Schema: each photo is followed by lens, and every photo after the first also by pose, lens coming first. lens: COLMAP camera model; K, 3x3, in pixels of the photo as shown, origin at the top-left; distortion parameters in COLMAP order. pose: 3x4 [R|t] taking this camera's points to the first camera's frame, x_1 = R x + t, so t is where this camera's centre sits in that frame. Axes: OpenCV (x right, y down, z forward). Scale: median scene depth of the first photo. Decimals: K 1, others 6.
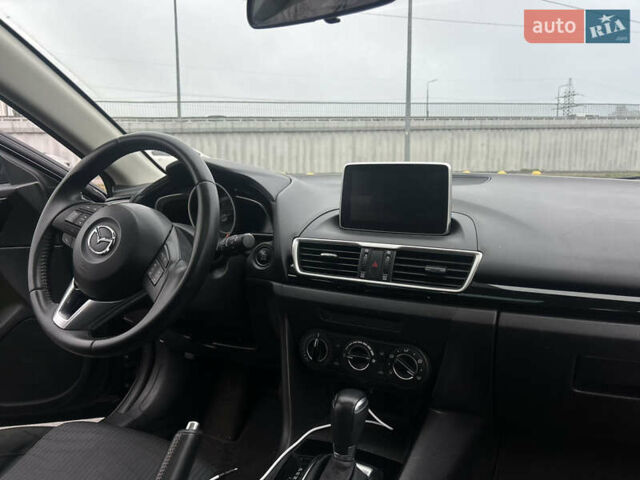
lens RADIAL K [[475.8, 0, 326.9], [0, 475.8, 239.8], [0, 0, 1]] dist [0.058126, -0.082592]
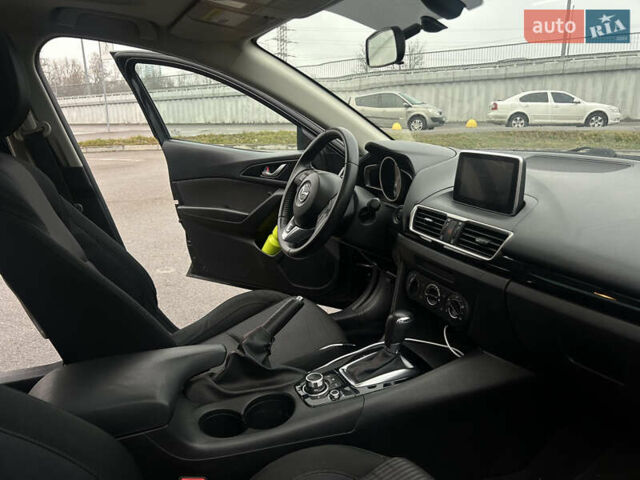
lens RADIAL K [[475.8, 0, 326.9], [0, 475.8, 239.8], [0, 0, 1]] dist [0.058126, -0.082592]
pose [[0.748972, 0.160518, -0.642865, 0.689480], [-0.090403, 0.985896, 0.140845, -0.079295], [0.656406, -0.047372, 0.752919, -0.231709]]
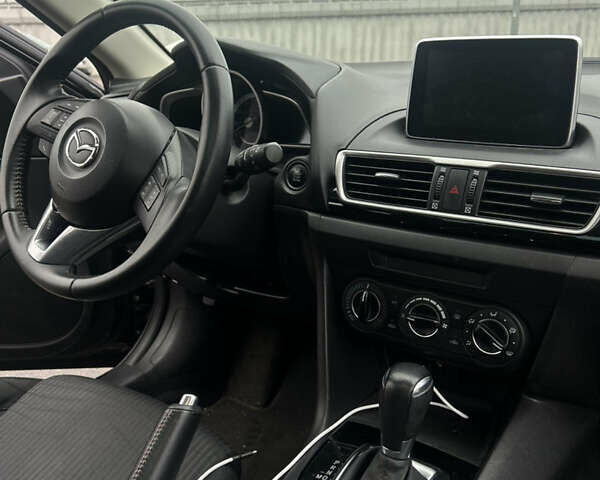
lens RADIAL K [[597.4, 0, 305.1], [0, 597.4, 241.9], [0, 0, 1]] dist [0.109488, -0.266101]
pose [[0.988307, 0.037781, -0.147723, 0.019408], [-0.017384, 0.990418, 0.137004, 0.010540], [0.151484, -0.132834, 0.979494, 0.105040]]
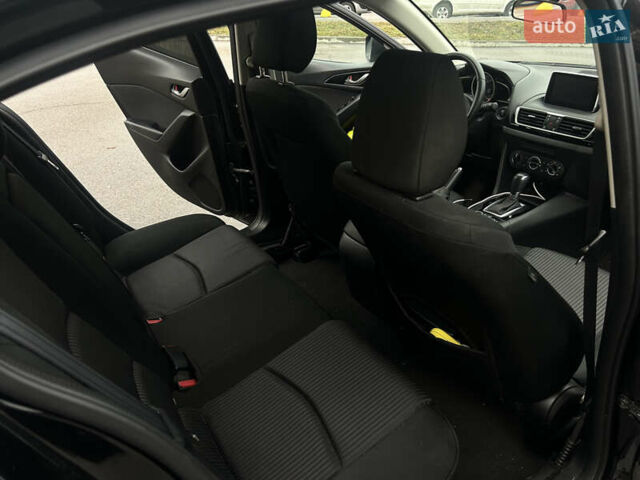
lens RADIAL K [[475.8, 0, 326.9], [0, 475.8, 239.8], [0, 0, 1]] dist [0.058126, -0.082592]
pose [[0.851751, 0.237386, -0.467084, 0.374900], [-0.081758, 0.940771, 0.329038, -0.084840], [0.517528, -0.242071, 0.820711, -1.463246]]
